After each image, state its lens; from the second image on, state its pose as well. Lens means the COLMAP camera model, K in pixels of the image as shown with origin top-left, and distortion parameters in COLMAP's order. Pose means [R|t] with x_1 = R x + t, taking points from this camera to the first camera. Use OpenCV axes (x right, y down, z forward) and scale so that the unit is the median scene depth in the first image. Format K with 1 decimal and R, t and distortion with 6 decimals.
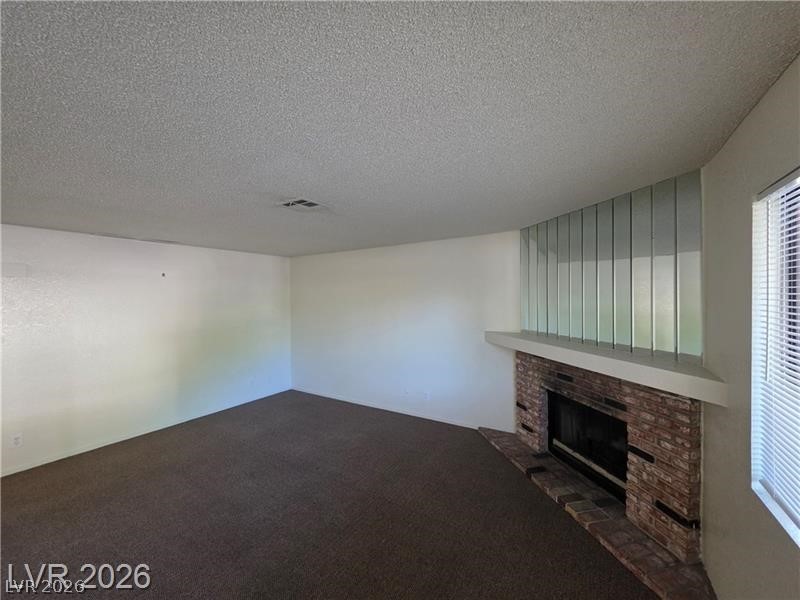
lens RADIAL K [[319.3, 0, 397.1], [0, 319.3, 301.3], [0, 0, 1]] dist [0.002742, -0.000399]
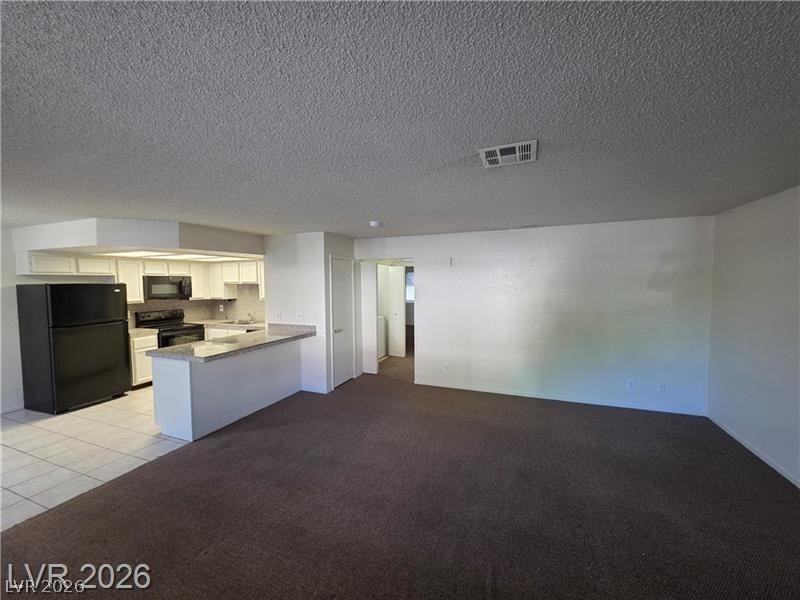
lens RADIAL K [[319.3, 0, 403.4], [0, 319.3, 296.6], [0, 0, 1]] dist [0.002742, -0.000399]
pose [[0.203449, 0.059433, -0.977280, 0.326058], [-0.008941, 0.998227, 0.058846, -0.012291], [0.979045, -0.003234, 0.203619, 0.495723]]
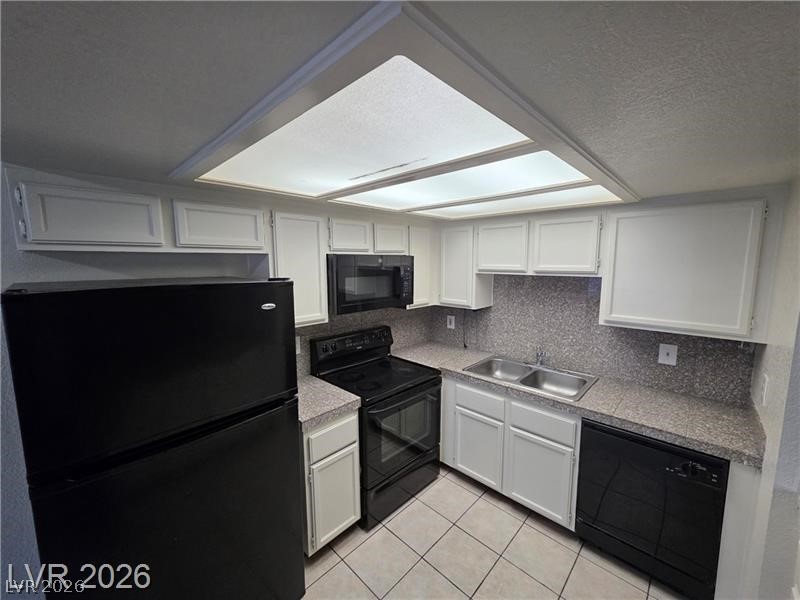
lens RADIAL K [[319.3, 0, 402.0], [0, 319.3, 297.1], [0, 0, 1]] dist [0.002742, -0.000399]
pose [[-0.182609, 0.126742, -0.974982, -1.038329], [-0.010163, 0.991360, 0.130775, -0.011330], [0.983133, 0.033790, -0.179743, -0.262799]]
